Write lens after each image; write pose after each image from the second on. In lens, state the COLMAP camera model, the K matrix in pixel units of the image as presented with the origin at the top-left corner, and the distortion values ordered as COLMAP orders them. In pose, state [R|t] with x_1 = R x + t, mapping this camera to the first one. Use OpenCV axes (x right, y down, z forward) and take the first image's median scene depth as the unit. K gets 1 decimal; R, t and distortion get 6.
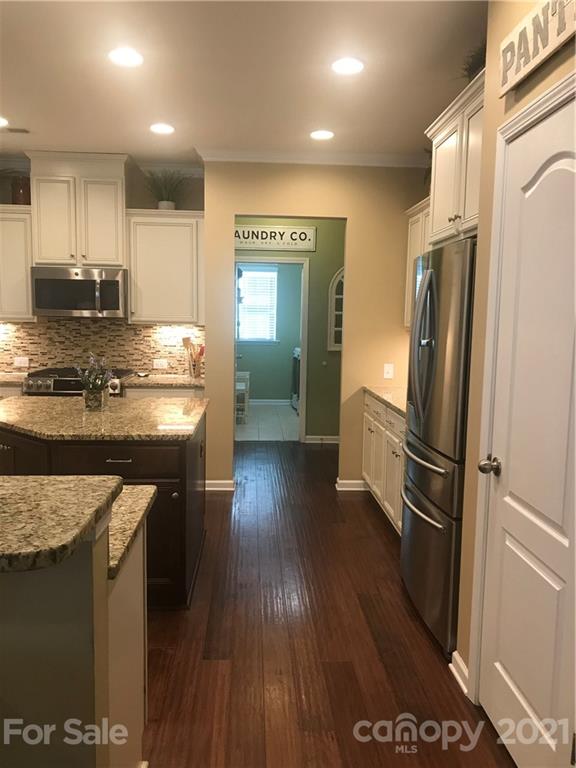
lens RADIAL K [[626.6, 0, 286.1], [0, 626.6, 383.5], [0, 0, 1]] dist [0.035481, -0.025931]
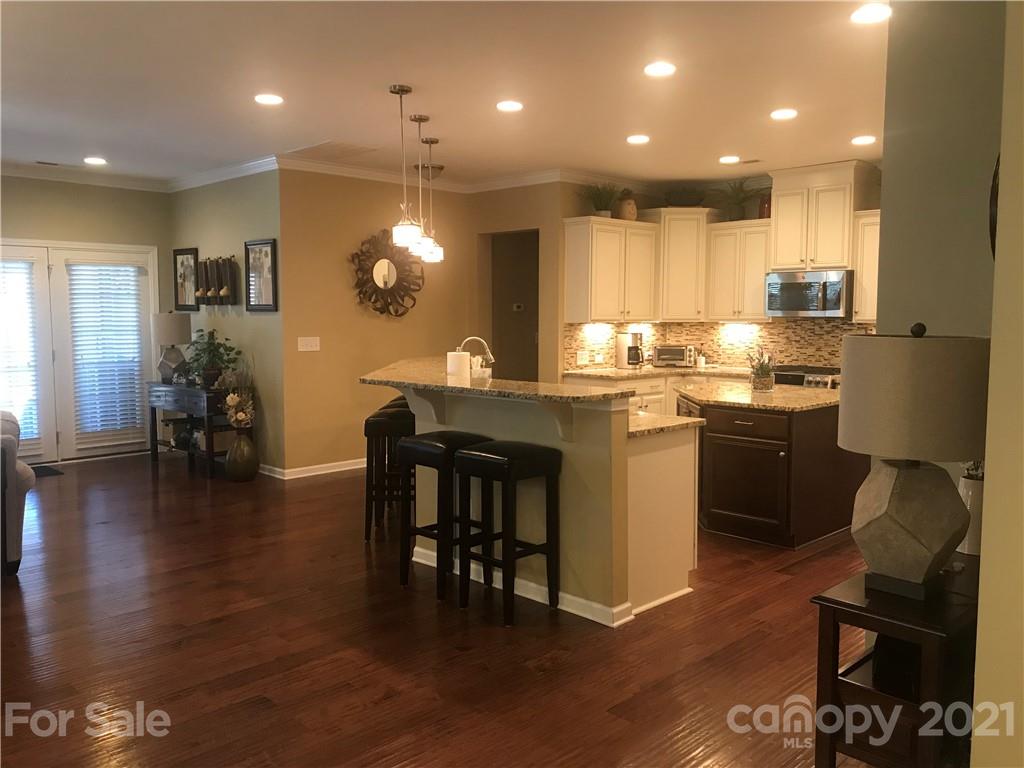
lens RADIAL K [[835.4, 0, 516.4], [0, 835.4, 379.3], [0, 0, 1]] dist [0.035481, -0.025931]
pose [[0.667204, 0.044359, -0.743553, 0.379071], [-0.070112, 0.997533, -0.003402, 0.036300], [0.741568, 0.054402, 0.668669, -0.288737]]
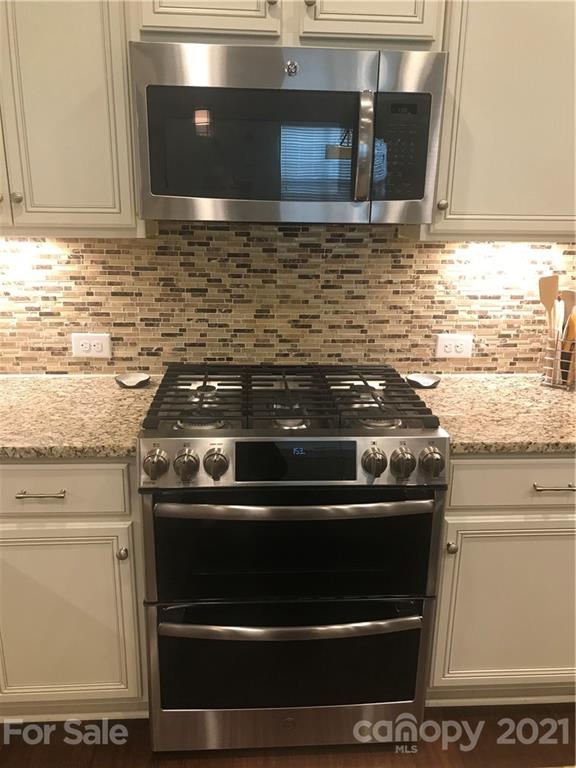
lens RADIAL K [[626.6, 0, 291.9], [0, 626.6, 387.7], [0, 0, 1]] dist [0.035481, -0.025931]
pose [[0.999864, -0.005860, 0.015414, -0.308688], [0.002965, 0.983379, 0.181539, -0.076233], [-0.016221, -0.181469, 0.983263, 0.633047]]
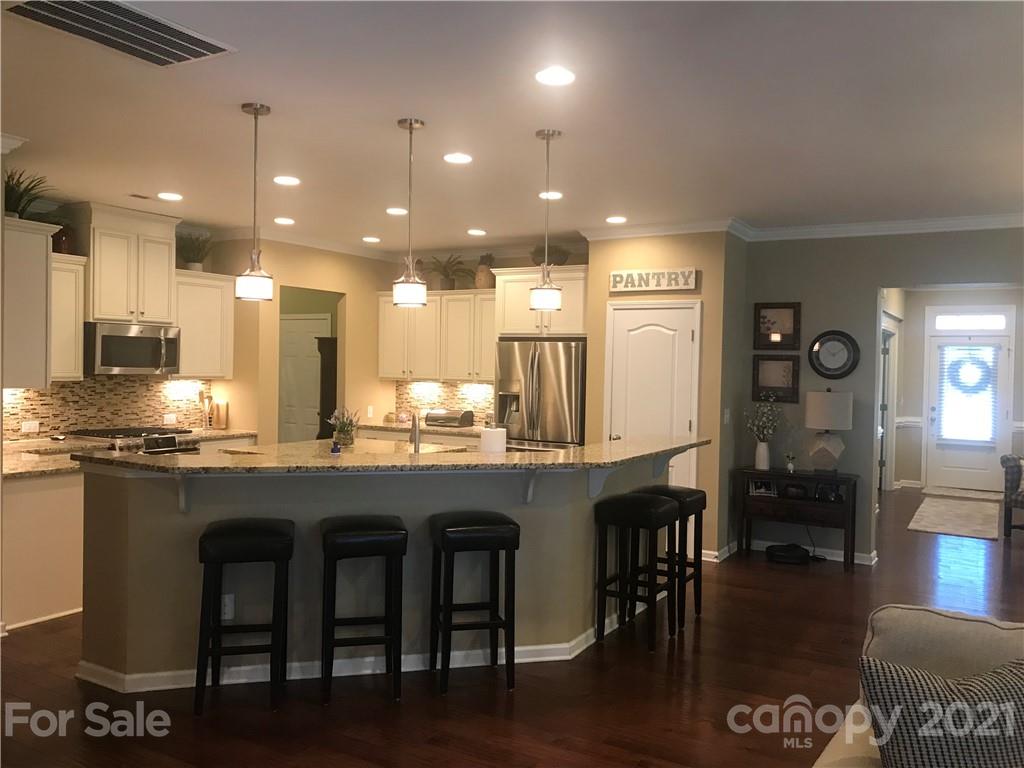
lens RADIAL K [[835.4, 0, 518.1], [0, 835.4, 382.6], [0, 0, 1]] dist [0.035481, -0.025931]
pose [[0.558159, -0.026594, 0.829308, -1.001798], [0.074870, 0.997023, -0.018418, -0.023394], [-0.826349, 0.072371, 0.558488, -0.196991]]
